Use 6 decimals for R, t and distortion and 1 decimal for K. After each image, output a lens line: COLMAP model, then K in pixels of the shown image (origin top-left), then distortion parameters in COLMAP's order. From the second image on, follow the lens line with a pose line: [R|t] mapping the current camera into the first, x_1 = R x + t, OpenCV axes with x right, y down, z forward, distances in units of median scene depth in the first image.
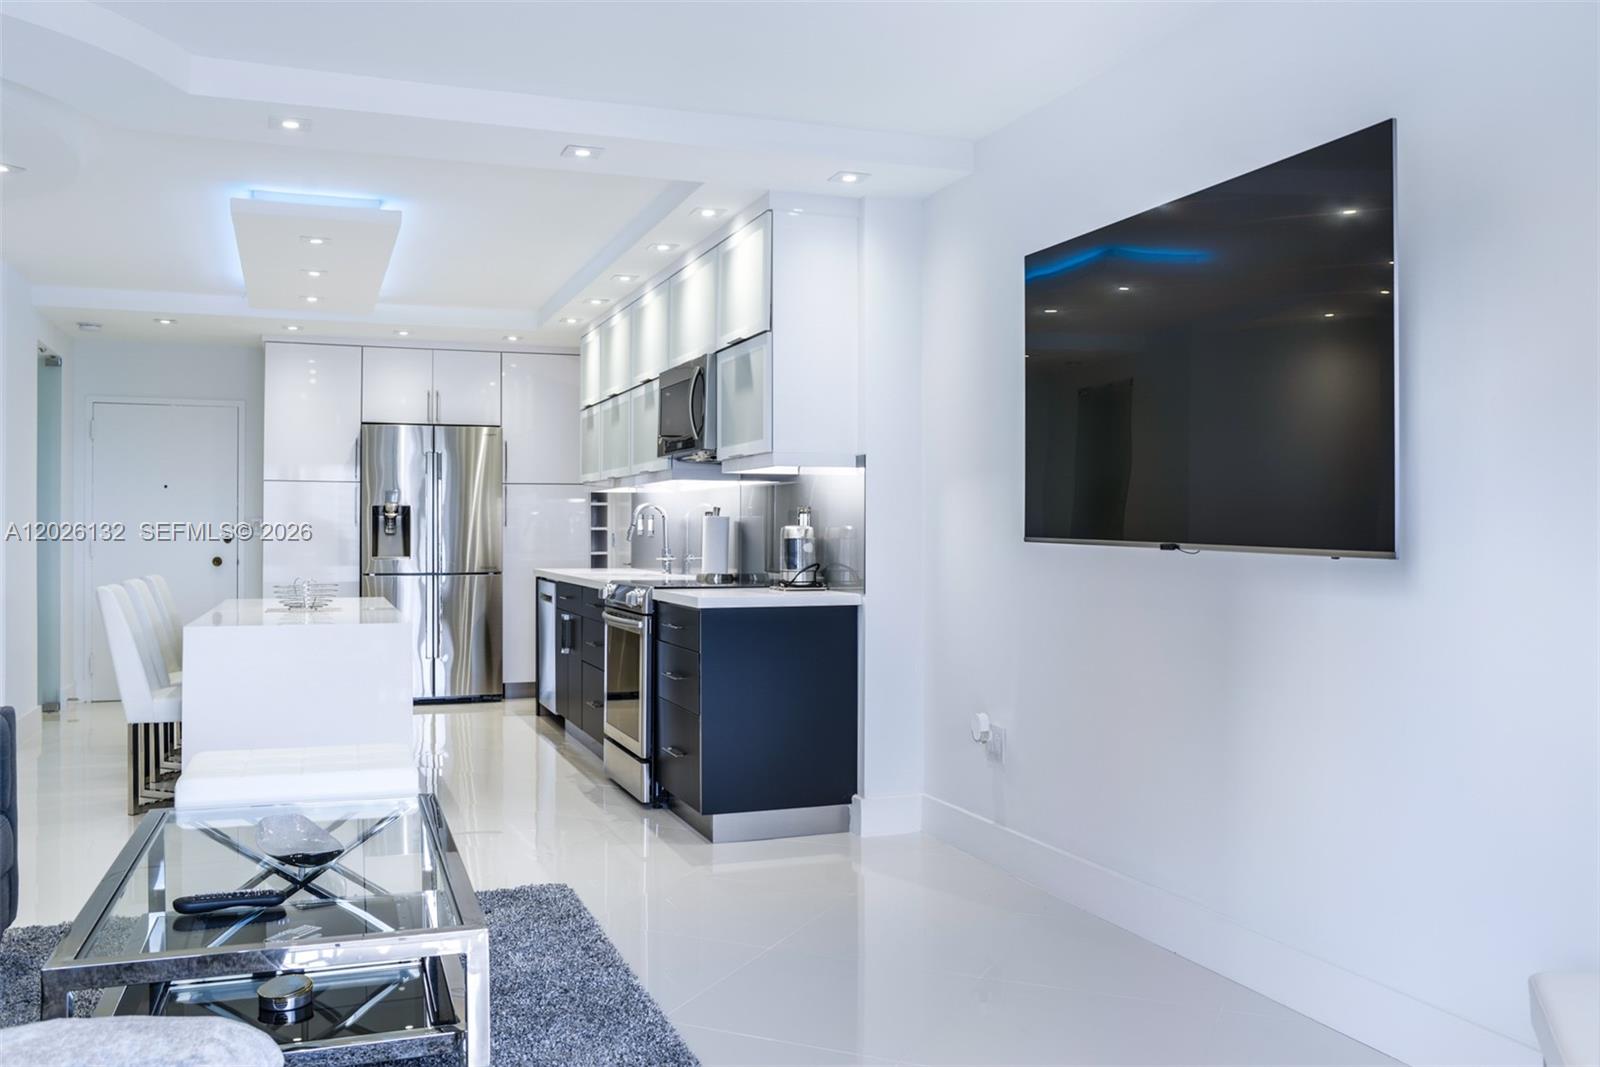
lens RADIAL K [[1317.3, 0, 801.6], [0, 1317.3, 526.2], [0, 0, 1]] dist [-0.044850, 0.012418]
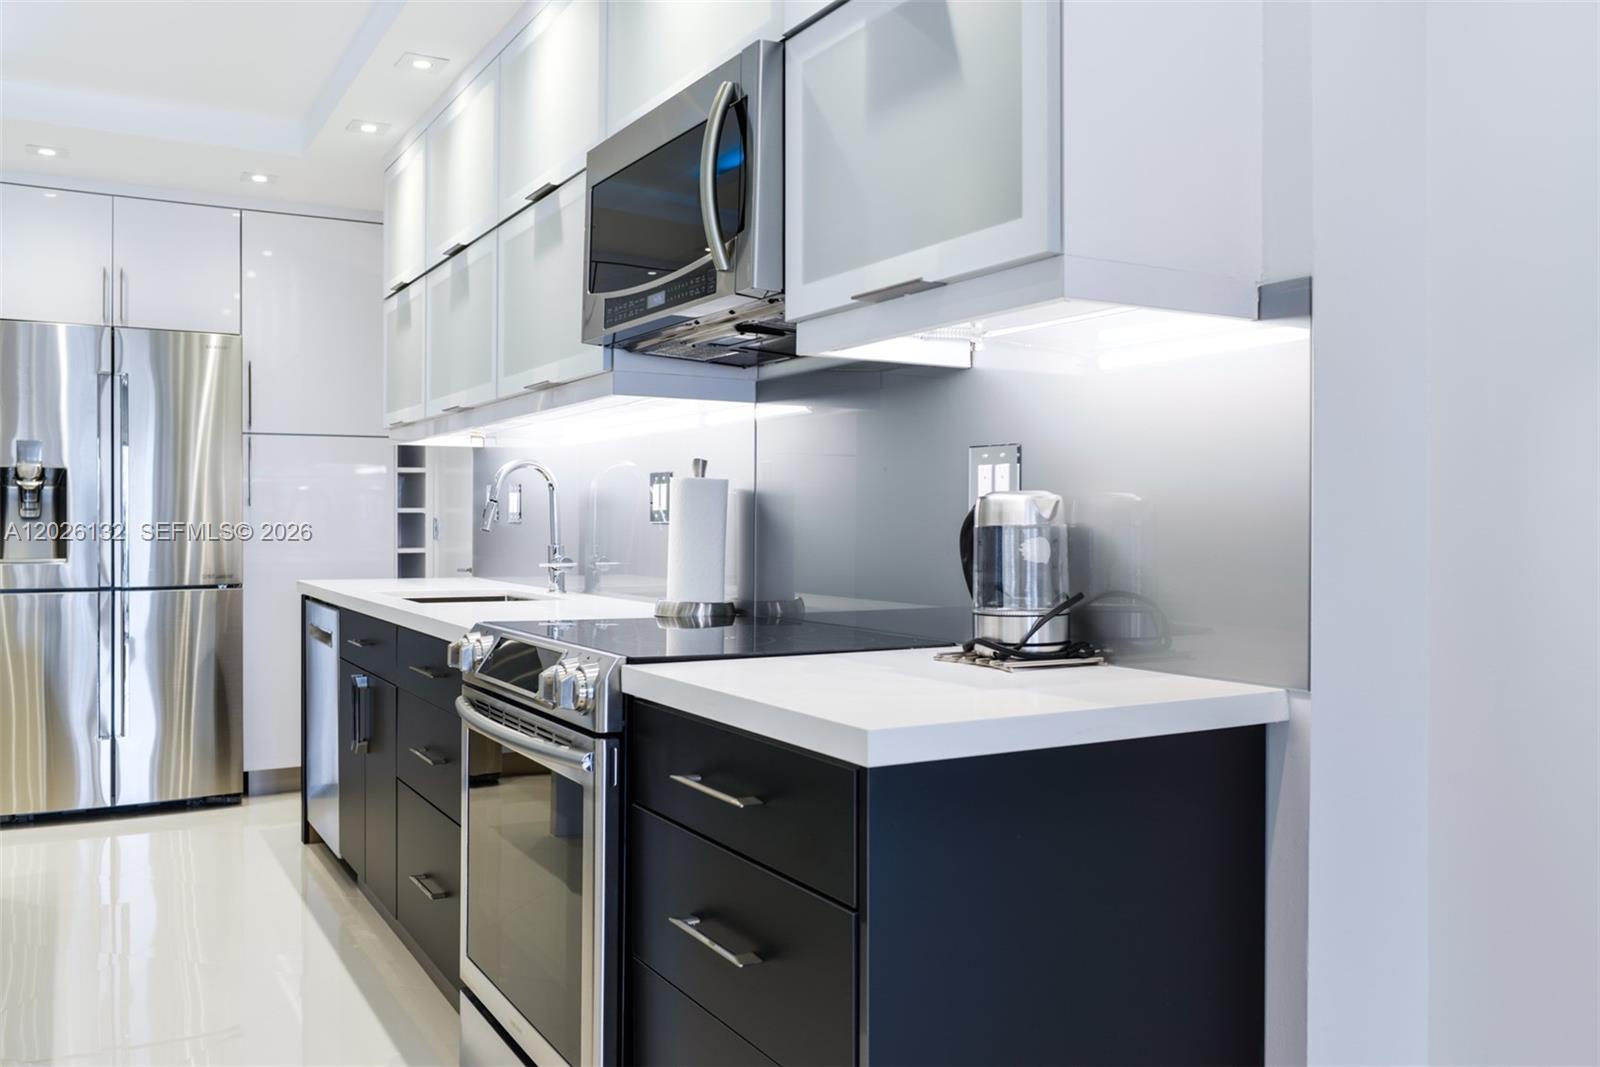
lens RADIAL K [[1298.3, 0, 804.5], [0, 1298.3, 524.9], [0, 0, 1]] dist [-0.044833, 0.061162]
pose [[0.986478, 0.001028, 0.163890, -0.086643], [-0.002250, 0.999971, 0.007269, 0.004530], [-0.163878, -0.007539, 0.986452, 0.452875]]
